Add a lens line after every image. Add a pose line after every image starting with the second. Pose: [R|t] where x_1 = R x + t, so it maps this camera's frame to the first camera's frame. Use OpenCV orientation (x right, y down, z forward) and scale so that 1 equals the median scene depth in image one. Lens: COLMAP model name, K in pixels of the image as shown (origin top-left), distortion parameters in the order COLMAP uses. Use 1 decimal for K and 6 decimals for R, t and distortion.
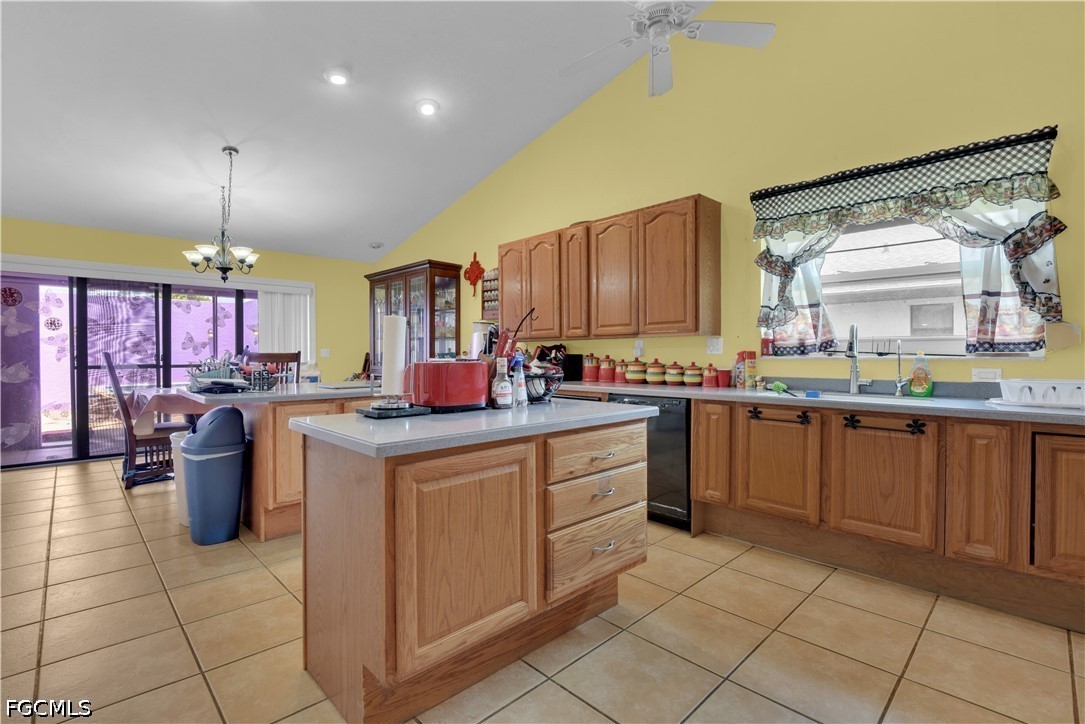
lens RADIAL K [[499.3, 0, 546.3], [0, 499.3, 358.8], [0, 0, 1]] dist [-0.006479, -0.003237]
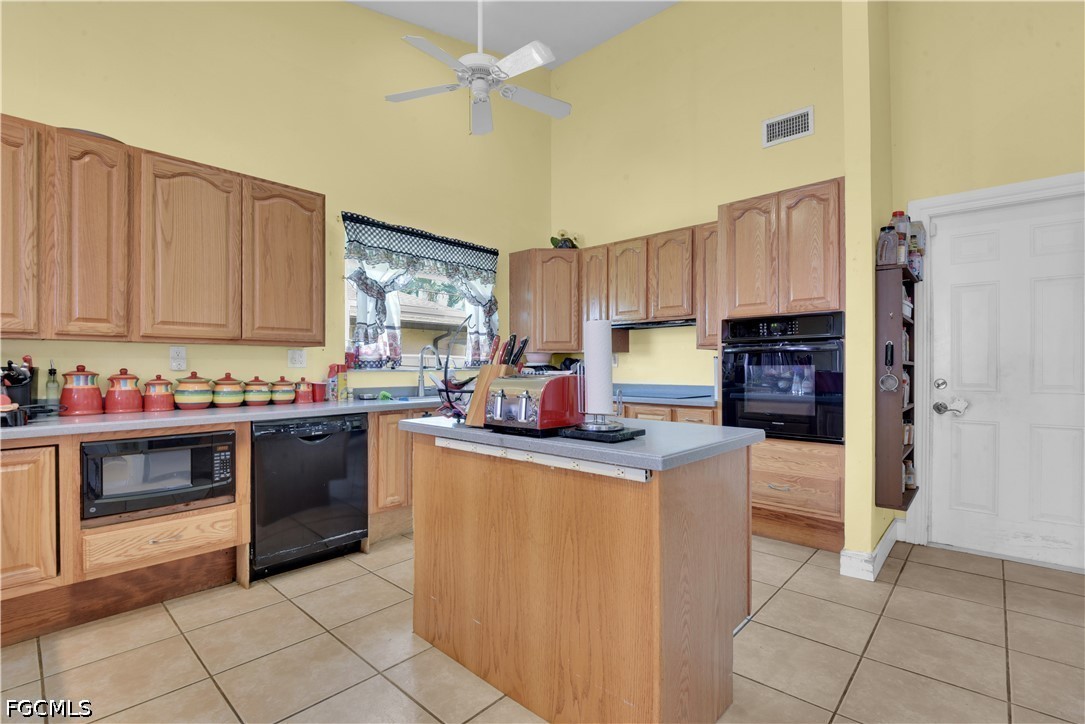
lens RADIAL K [[499.3, 0, 539.1], [0, 499.3, 368.6], [0, 0, 1]] dist [-0.006479, -0.003237]
pose [[-0.063552, -0.003284, 0.997973, -0.616935], [0.004833, 0.999982, 0.003599, -0.008074], [-0.997967, 0.005052, -0.063535, 0.628395]]
